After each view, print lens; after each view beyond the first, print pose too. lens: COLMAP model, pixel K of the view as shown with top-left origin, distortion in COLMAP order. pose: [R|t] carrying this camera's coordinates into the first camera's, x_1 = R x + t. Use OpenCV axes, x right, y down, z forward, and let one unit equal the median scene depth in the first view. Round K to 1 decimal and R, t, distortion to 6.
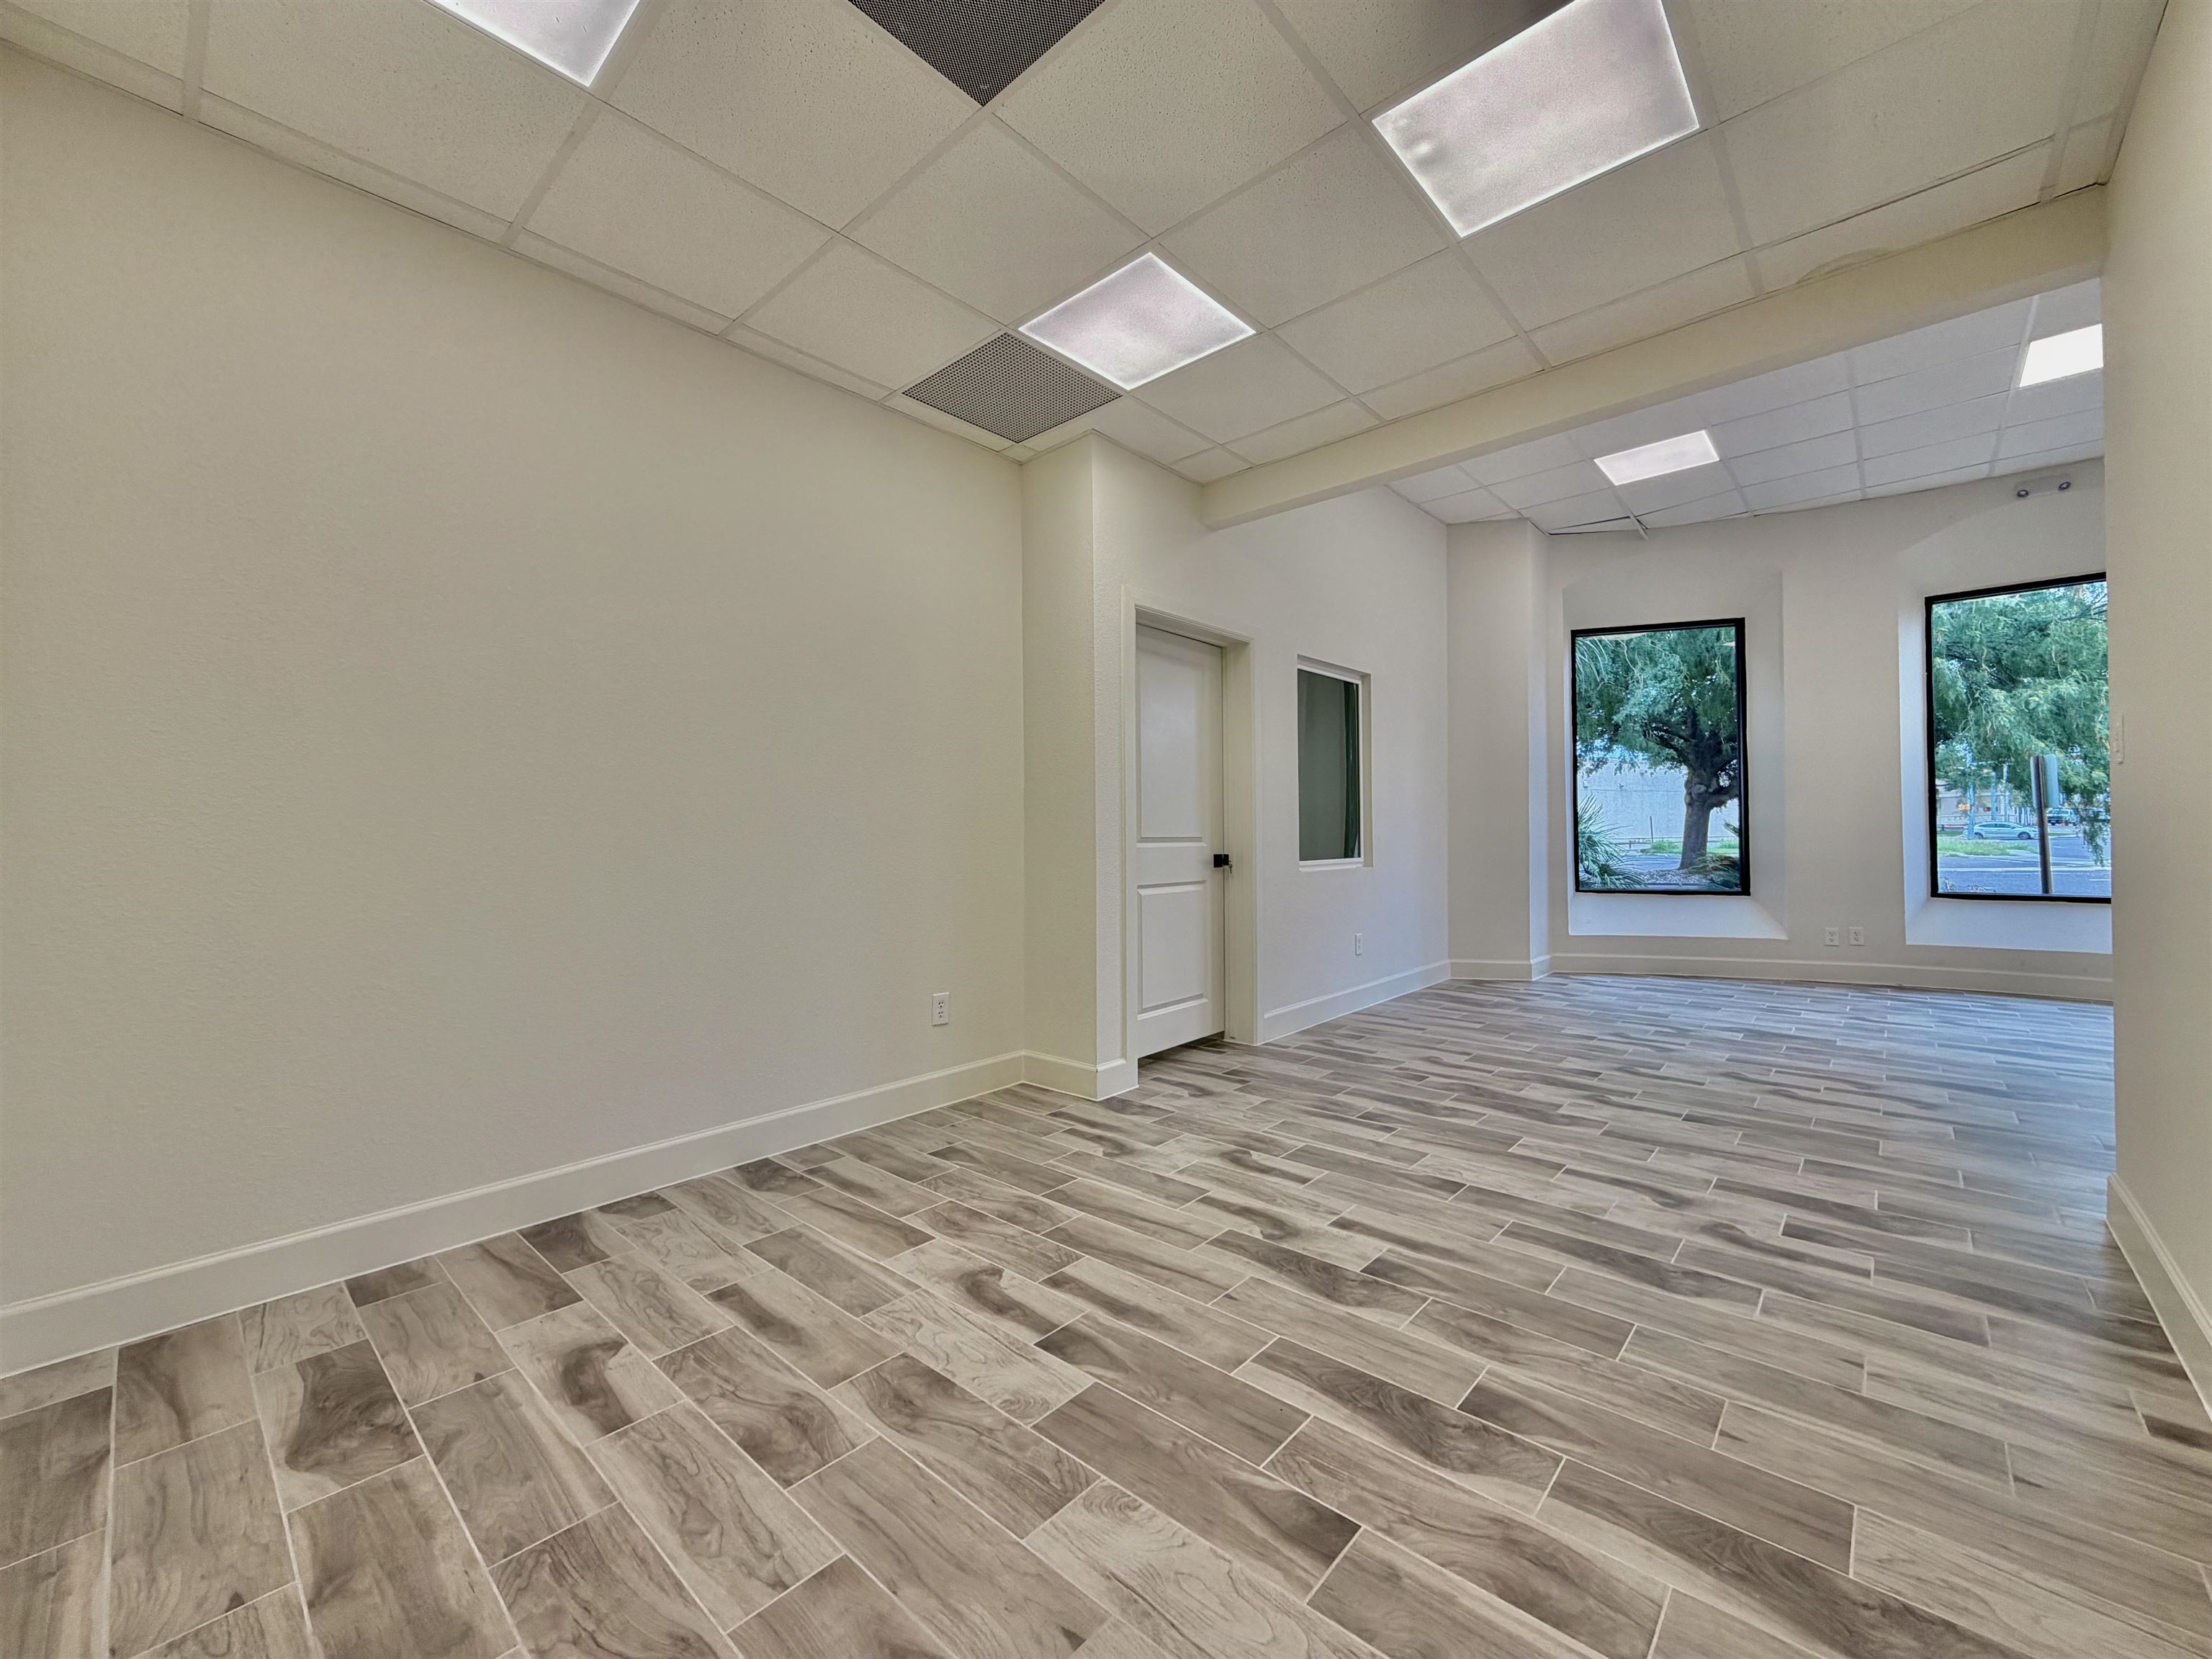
lens RADIAL K [[892.8, 0, 1106.0], [0, 892.8, 829.5], [0, 0, 1]] dist [-0.001918, -0.000262]
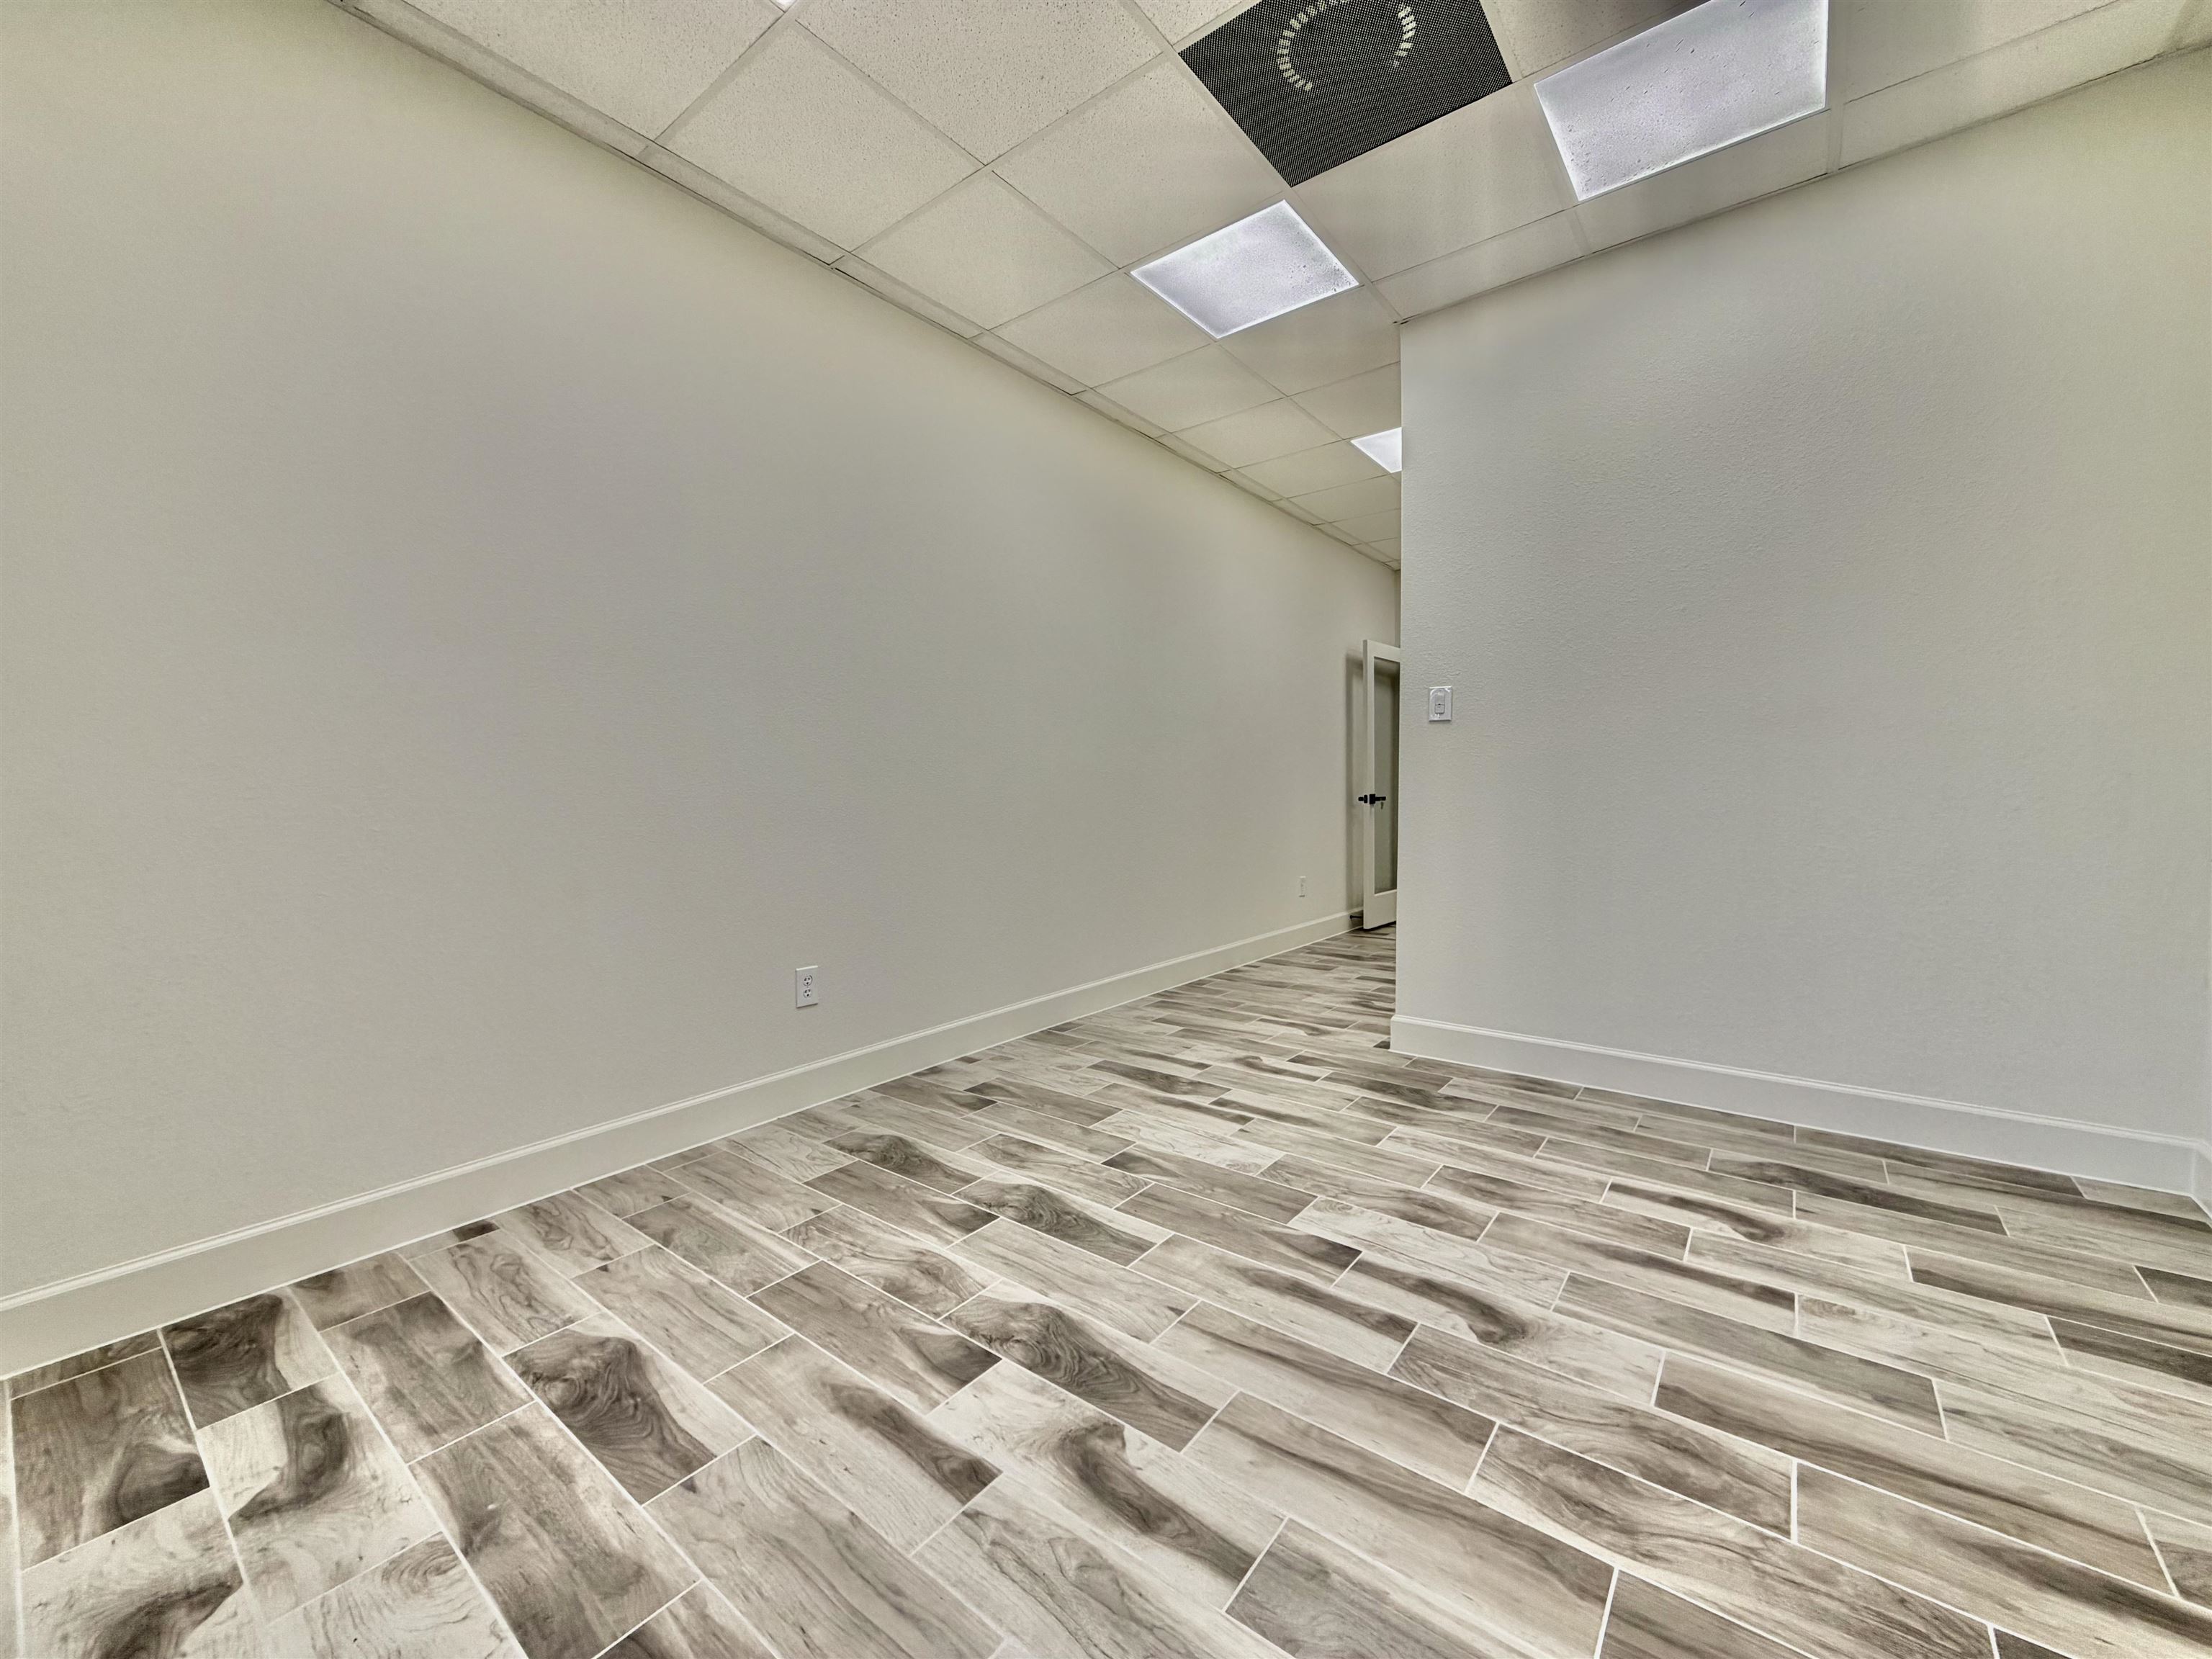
lens RADIAL K [[892.8, 0, 1106.0], [0, 892.8, 829.5], [0, 0, 1]] dist [-0.001918, -0.000262]
pose [[-0.997384, 0.027613, -0.066799, 0.261084], [0.025366, 0.999091, 0.034258, 0.039981], [0.067685, 0.032474, -0.997178, 1.907305]]
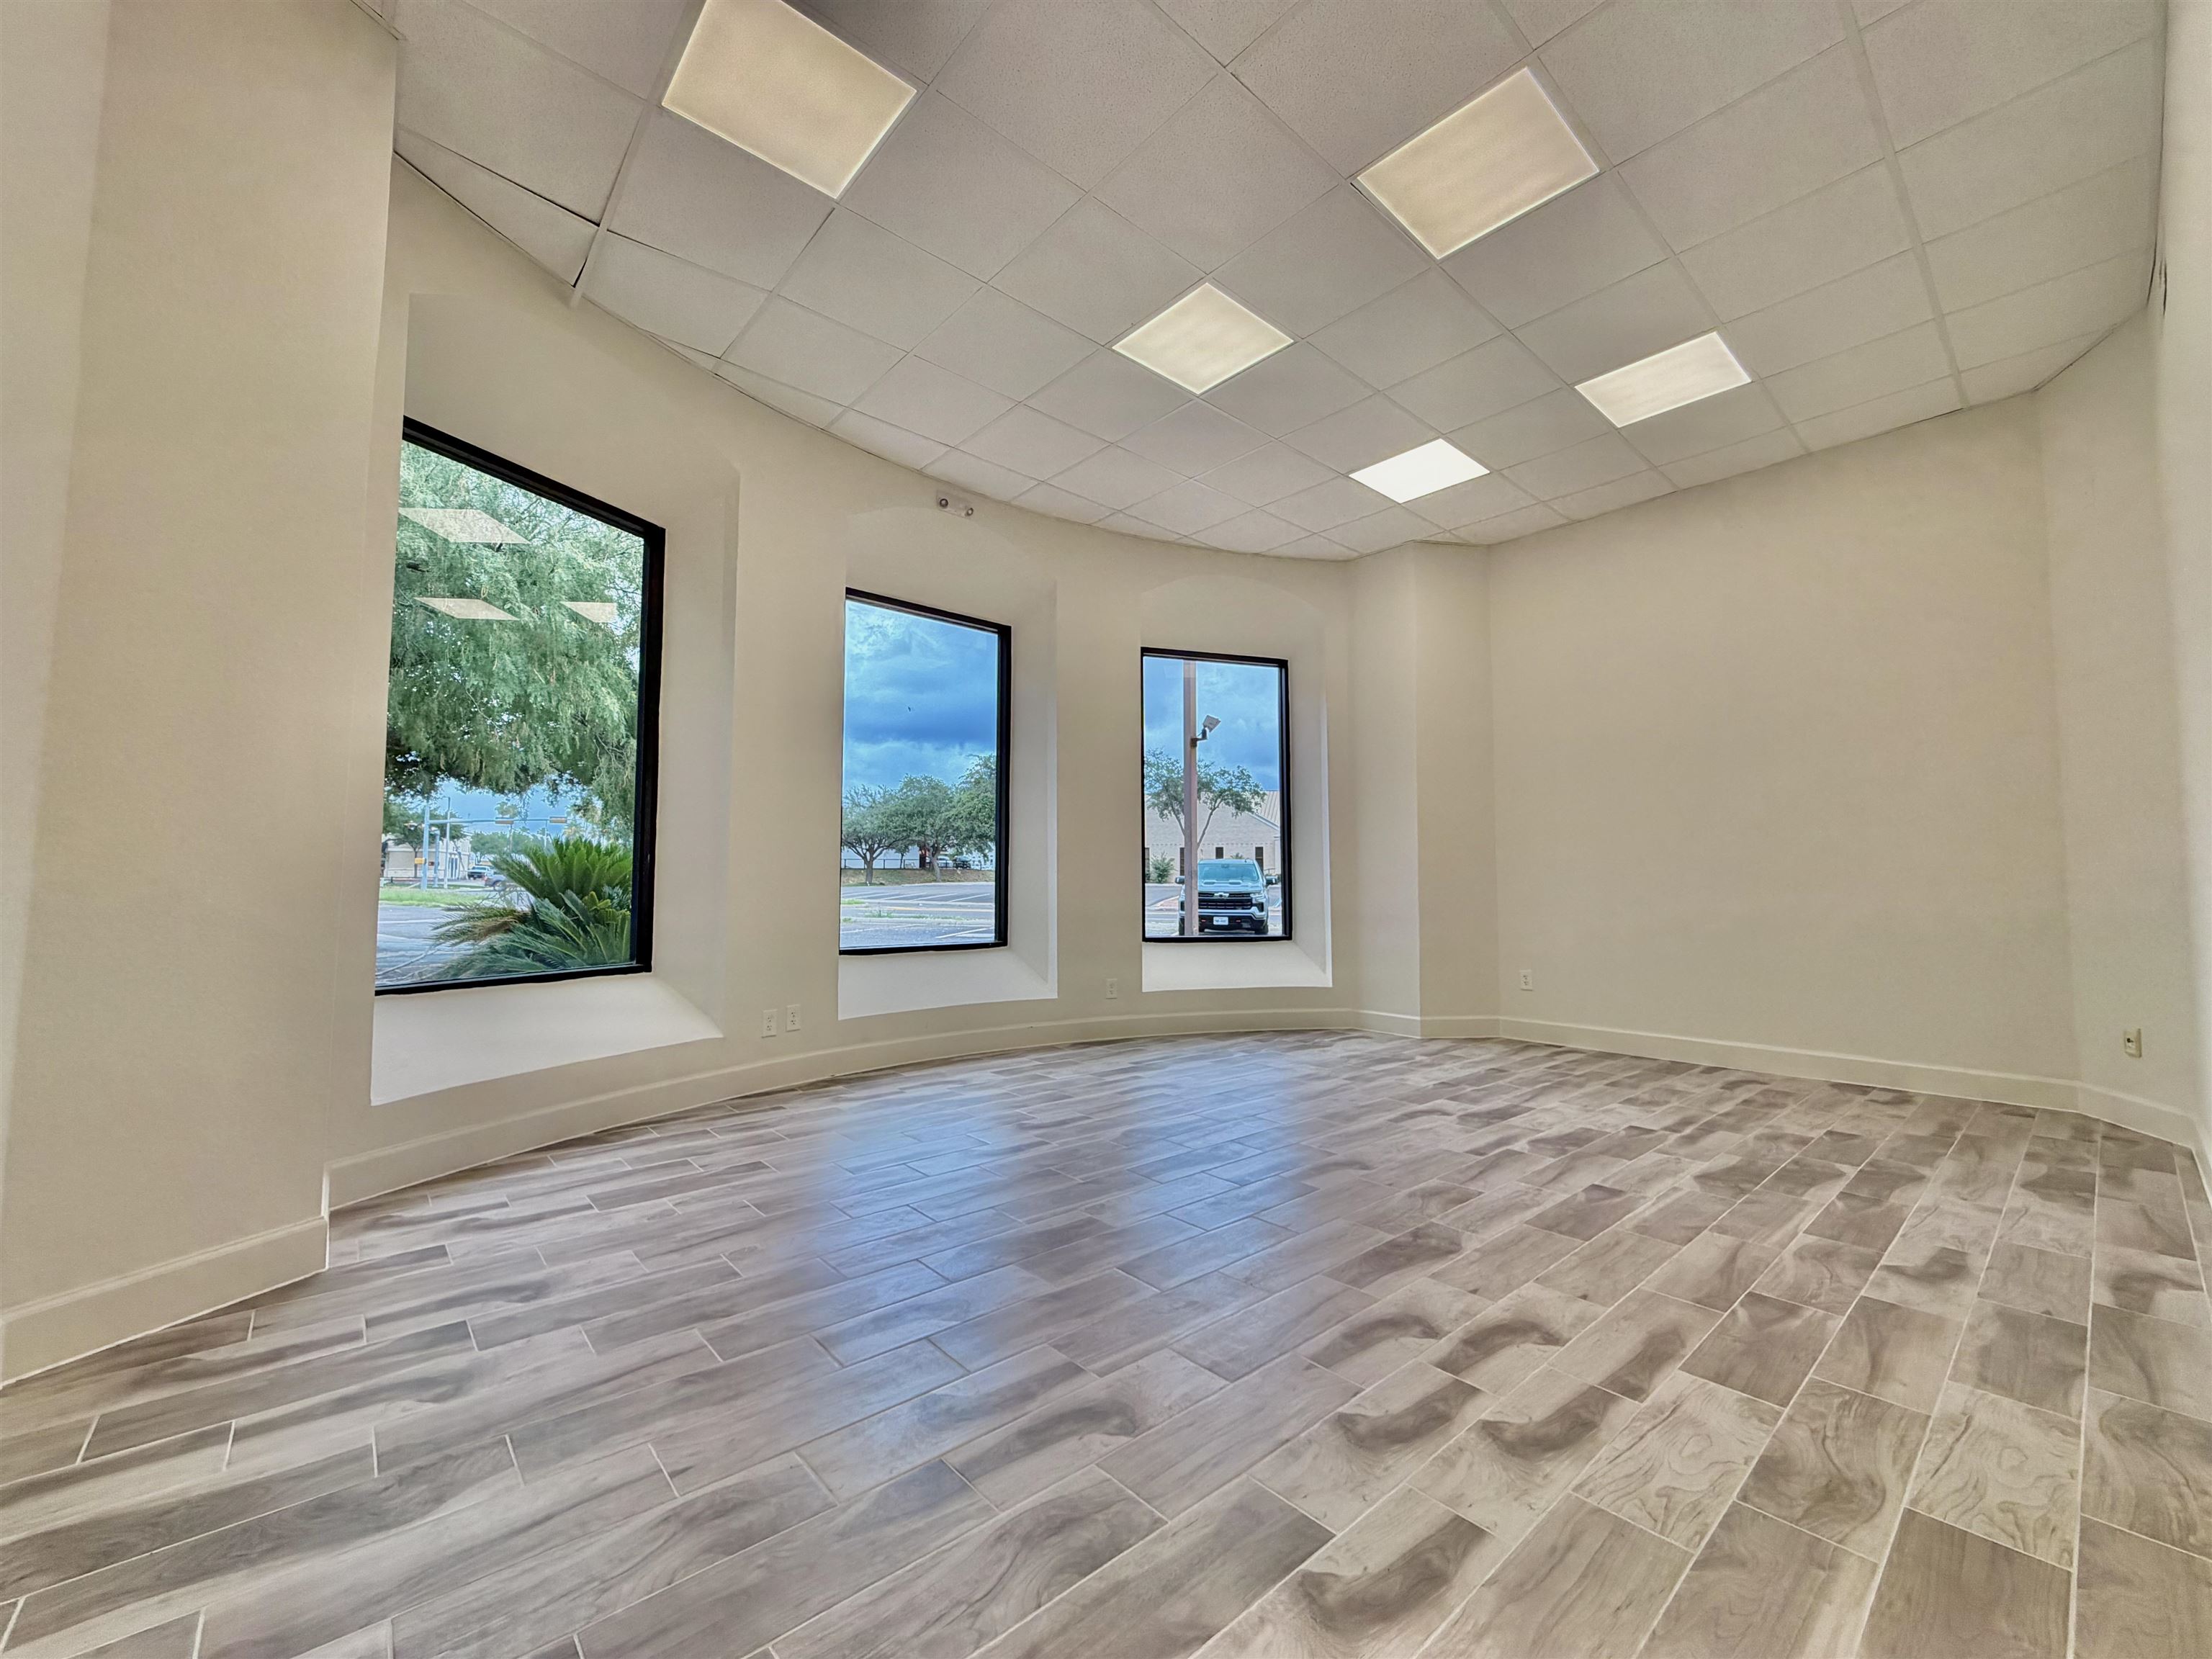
lens RADIAL K [[864.9, 0, 1069.6], [0, 864.9, 835.1], [0, 0, 1]] dist [-0.001862, -0.000223]
pose [[0.147331, 0.055774, 0.987513, -1.057948], [-0.007346, 0.998443, -0.055295, 0.028386], [-0.989060, 0.000893, 0.147512, 1.397284]]
